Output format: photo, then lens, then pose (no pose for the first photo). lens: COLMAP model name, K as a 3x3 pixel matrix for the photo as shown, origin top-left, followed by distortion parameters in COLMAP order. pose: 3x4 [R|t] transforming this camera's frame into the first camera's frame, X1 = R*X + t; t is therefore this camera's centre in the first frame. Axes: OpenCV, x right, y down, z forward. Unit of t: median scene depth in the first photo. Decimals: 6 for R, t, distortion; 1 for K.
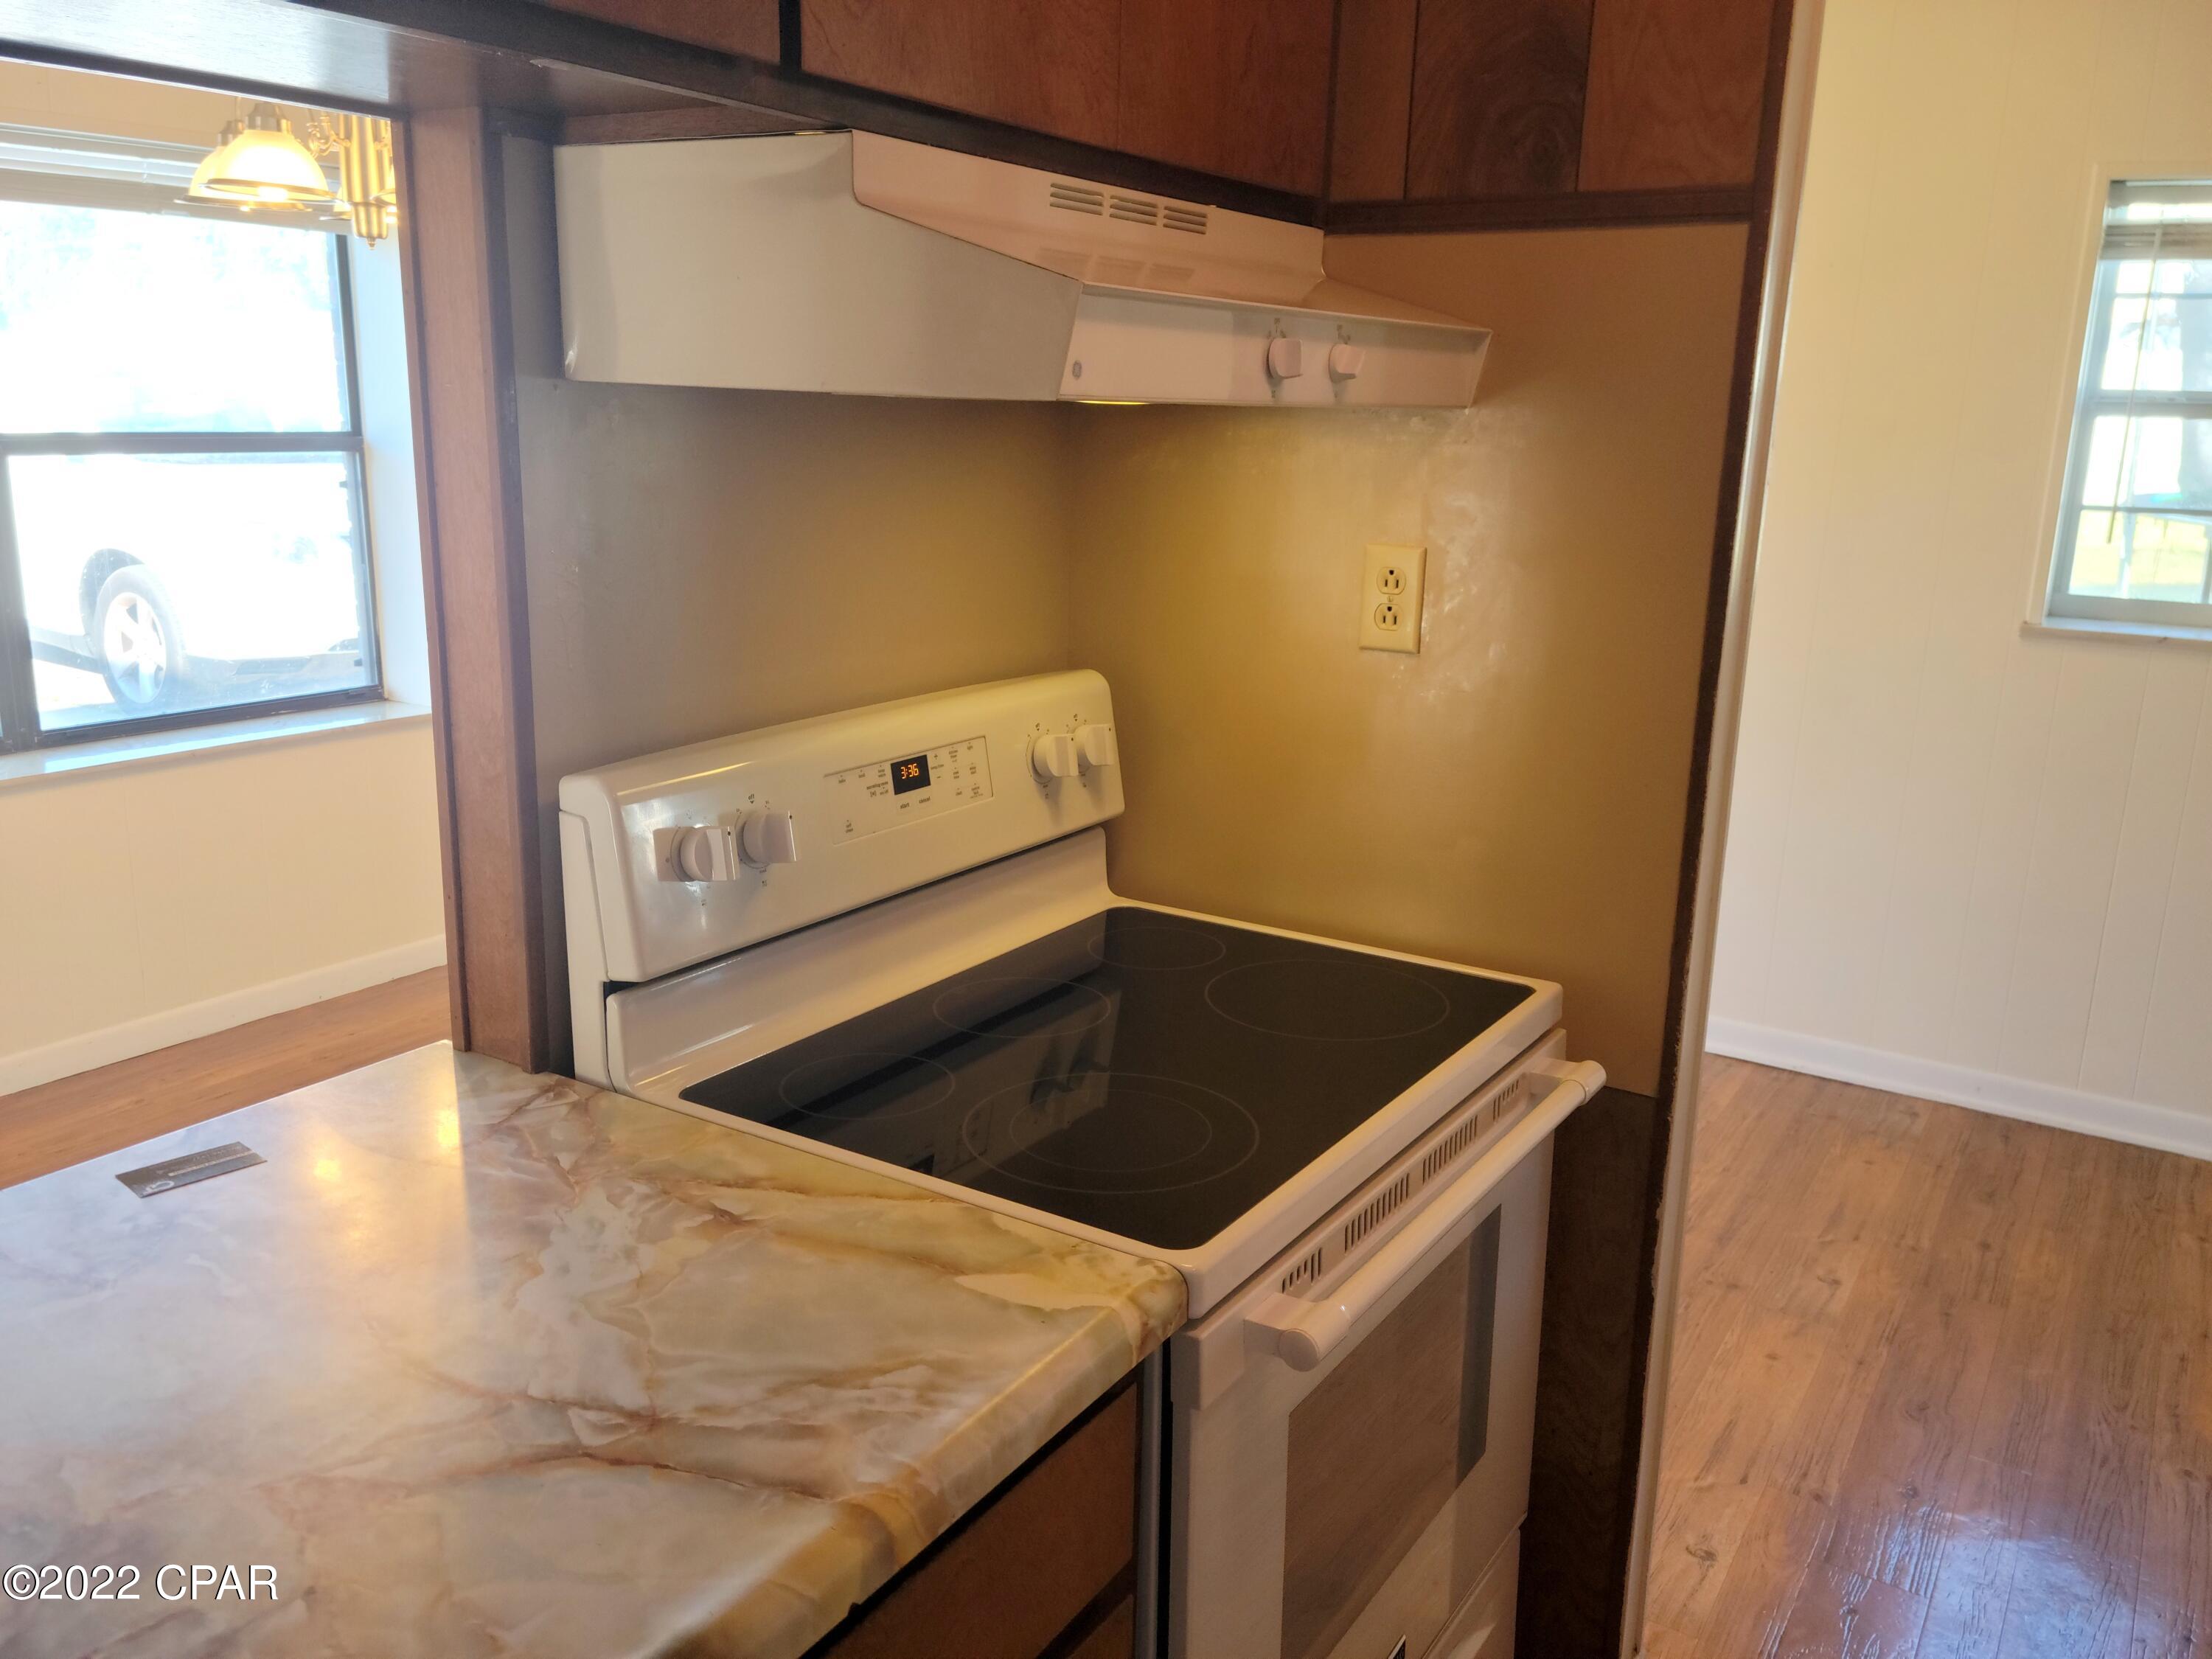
lens RADIAL K [[1792.3, 0, 1107.7], [0, 1792.3, 830.9], [0, 0, 1]] dist [0.009451, 0.000758]
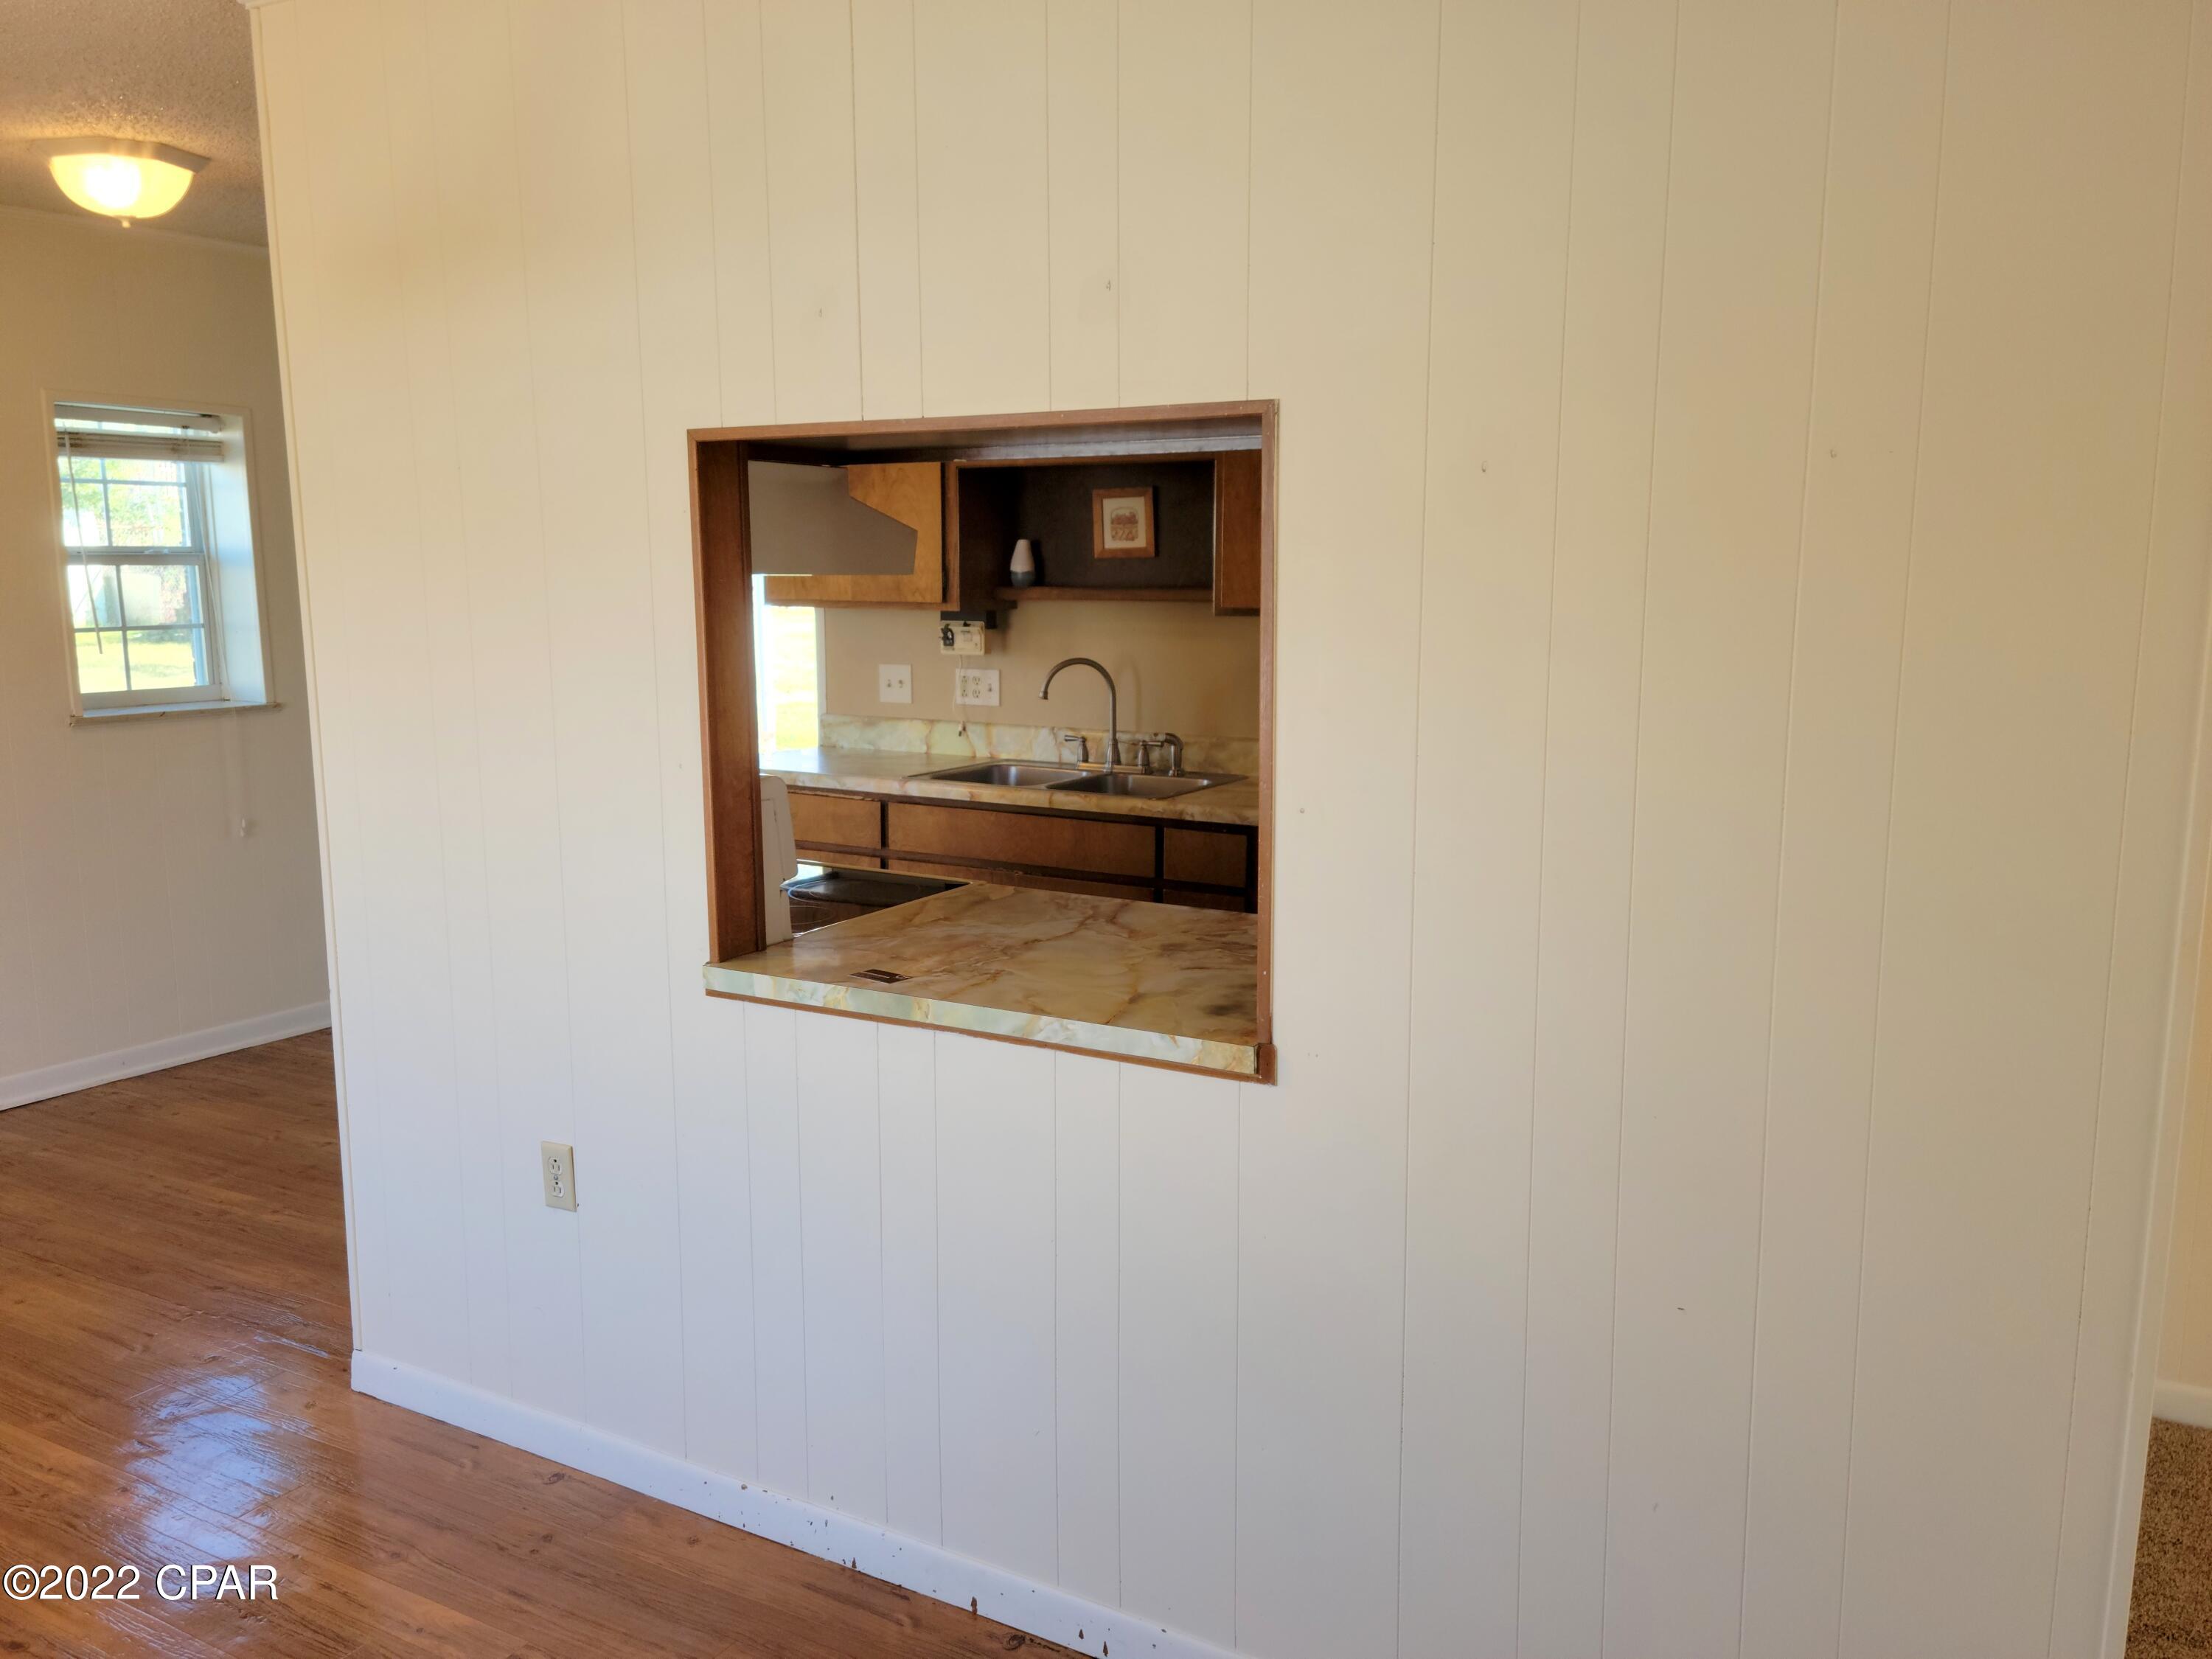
lens RADIAL K [[1778.3, 0, 1106.4], [0, 1778.3, 832.7], [0, 0, 1]] dist [-0.001948, -0.000081]
pose [[-0.045882, -0.182935, 0.982054, -0.867002], [0.244648, 0.951093, 0.188597, -0.094912], [-0.968526, 0.248910, 0.001117, 0.265285]]
